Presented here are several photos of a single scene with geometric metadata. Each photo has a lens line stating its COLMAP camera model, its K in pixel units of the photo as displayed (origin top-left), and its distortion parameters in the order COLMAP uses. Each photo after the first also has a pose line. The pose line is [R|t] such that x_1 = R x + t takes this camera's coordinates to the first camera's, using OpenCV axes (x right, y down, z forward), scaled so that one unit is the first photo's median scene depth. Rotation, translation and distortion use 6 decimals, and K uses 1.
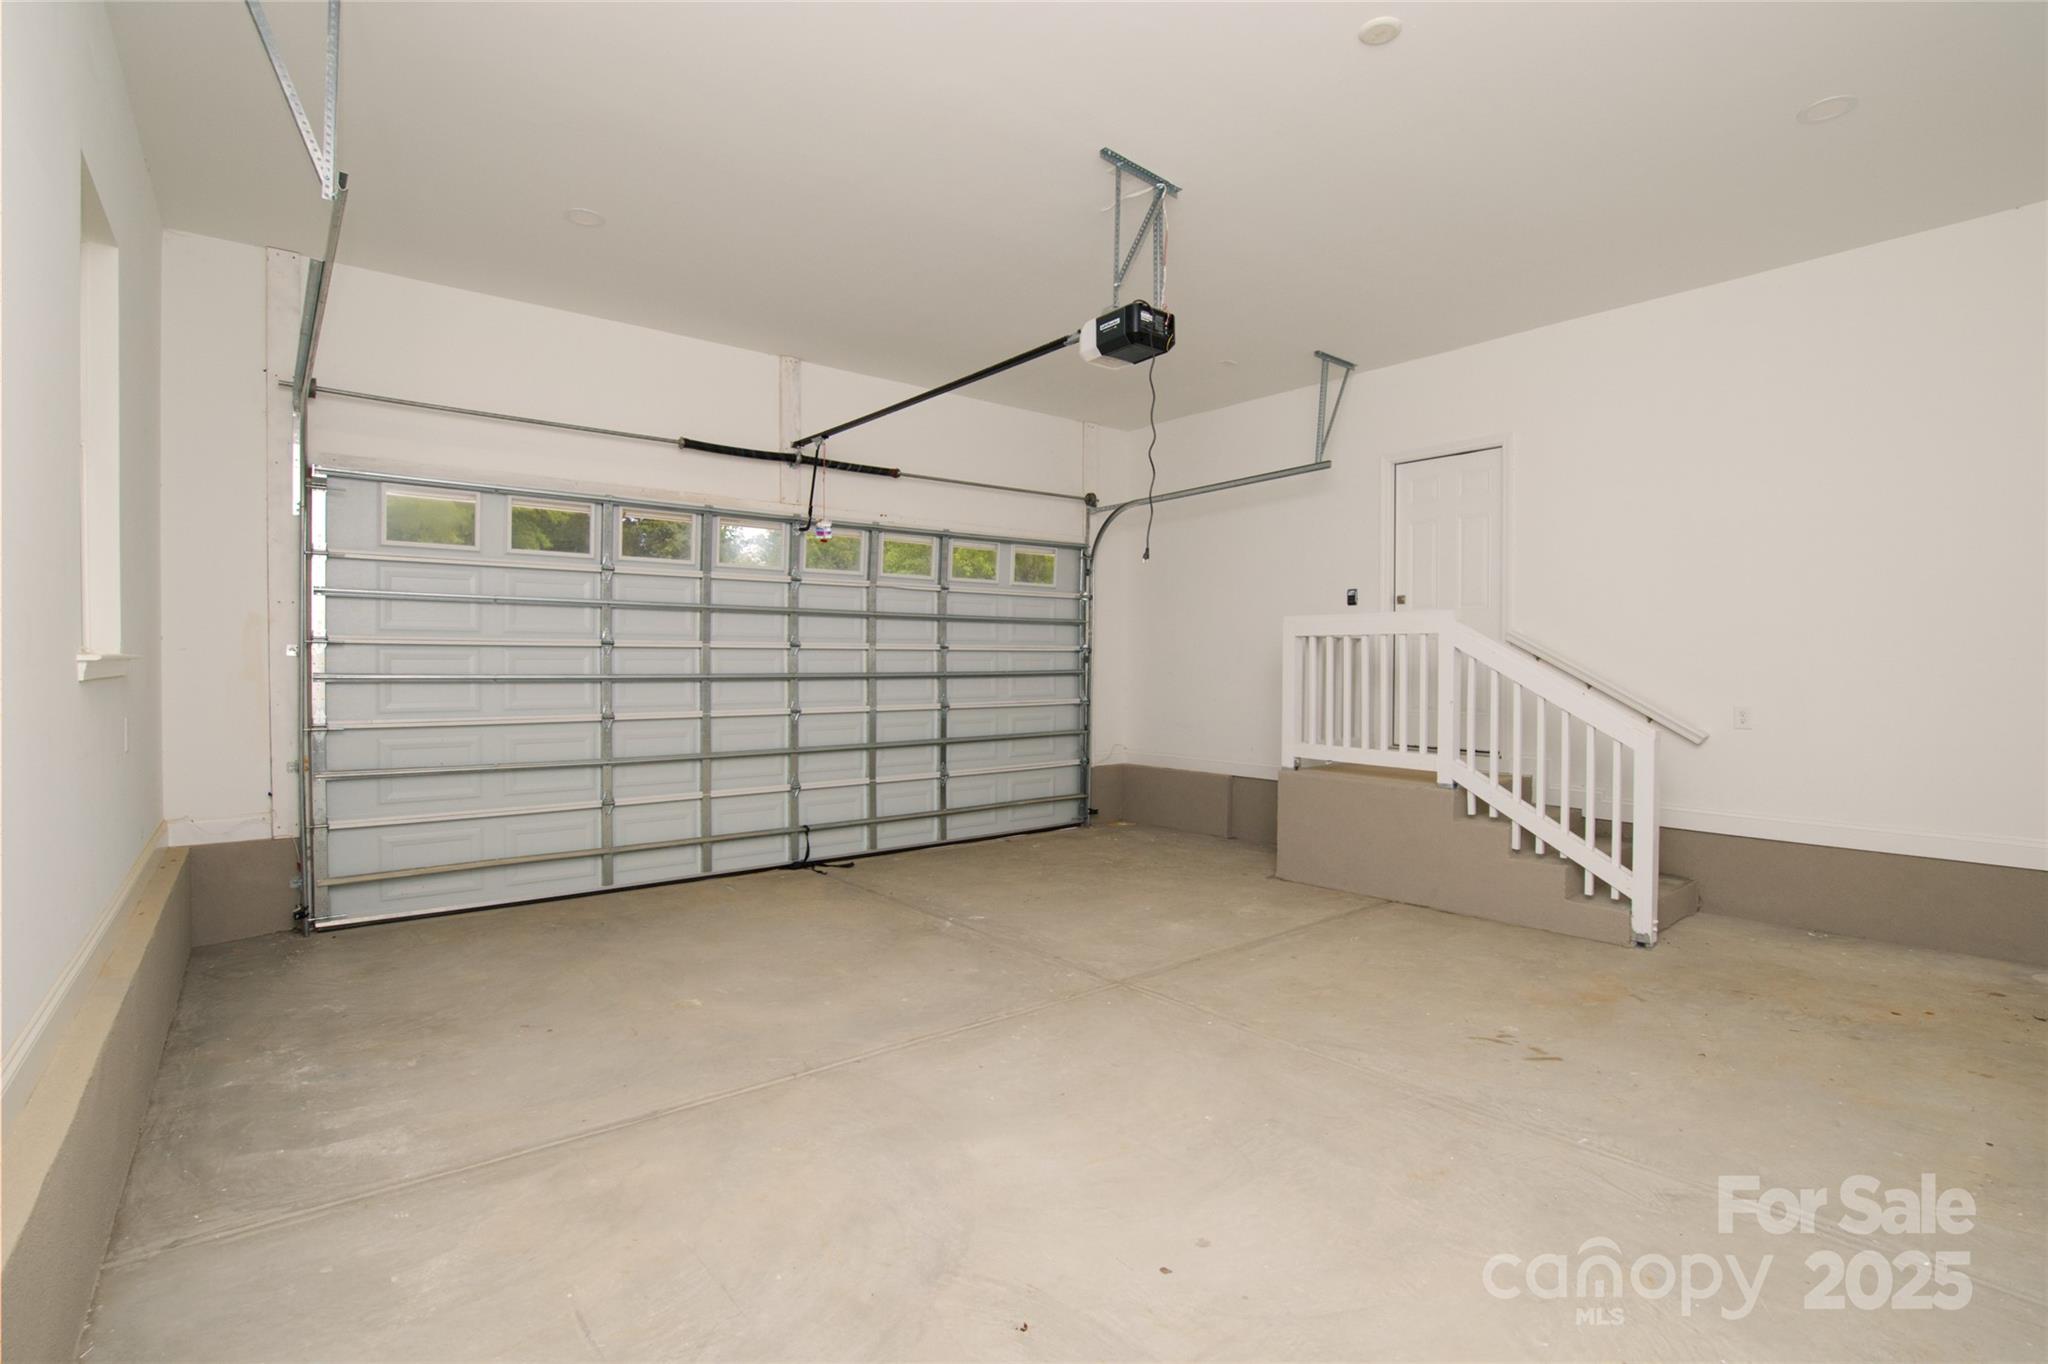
lens RADIAL K [[954.1, 0, 1022.1], [0, 954.1, 674.1], [0, 0, 1]] dist [-0.028547, 0.001333]
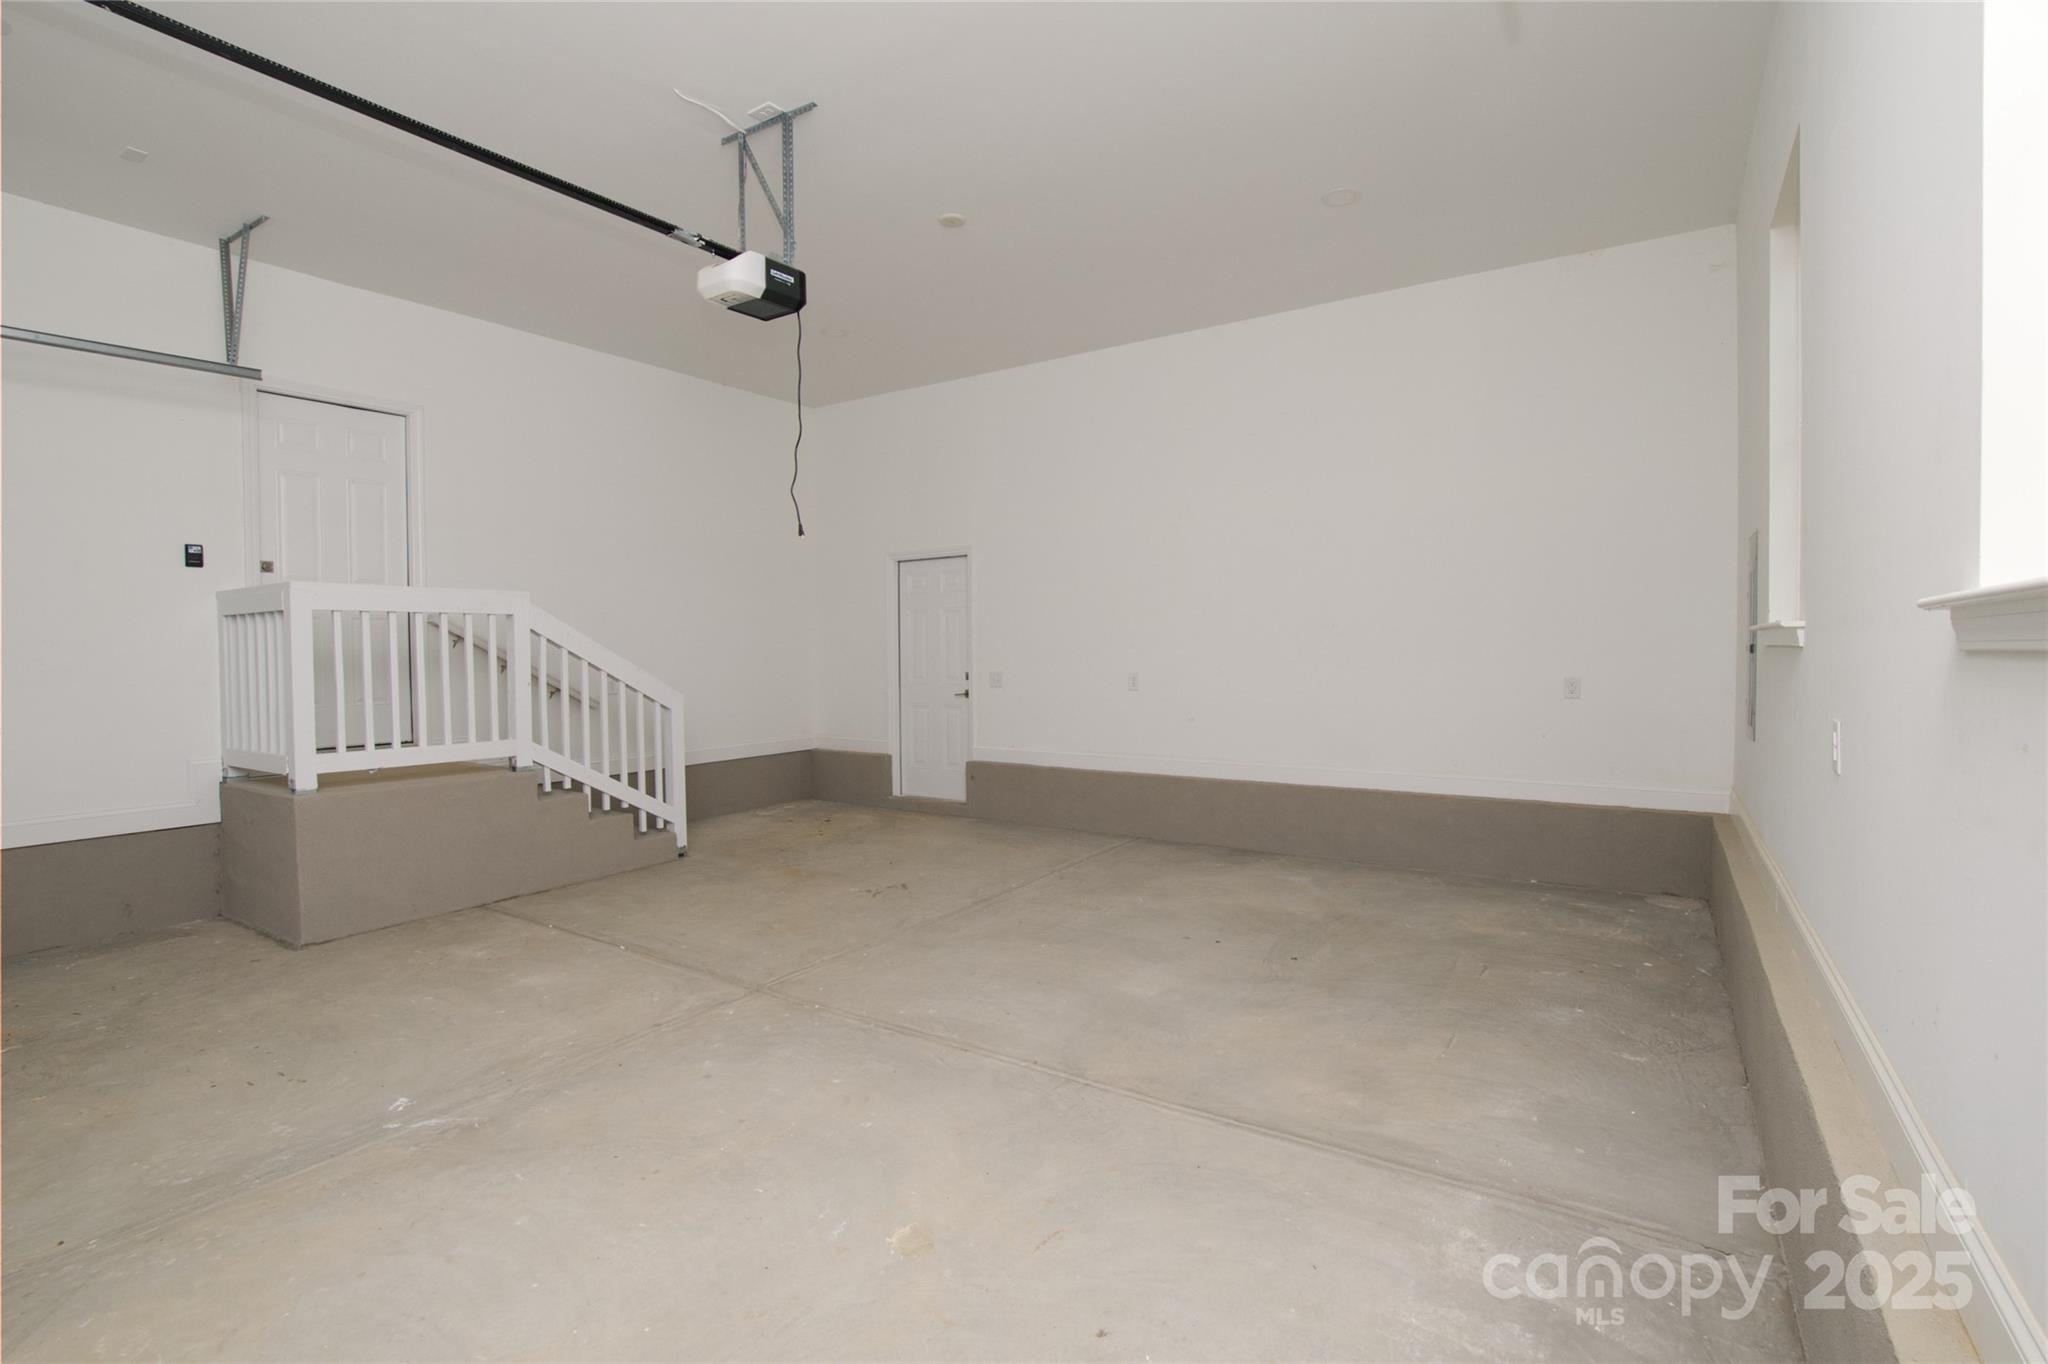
lens RADIAL K [[954.1, 0, 1021.8], [0, 954.1, 679.3], [0, 0, 1]] dist [-0.028547, 0.001333]
pose [[-0.297952, -0.032840, 0.954016, -0.740318], [0.020283, 0.998965, 0.040721, -0.006188], [-0.954365, 0.031483, -0.296977, 0.900519]]
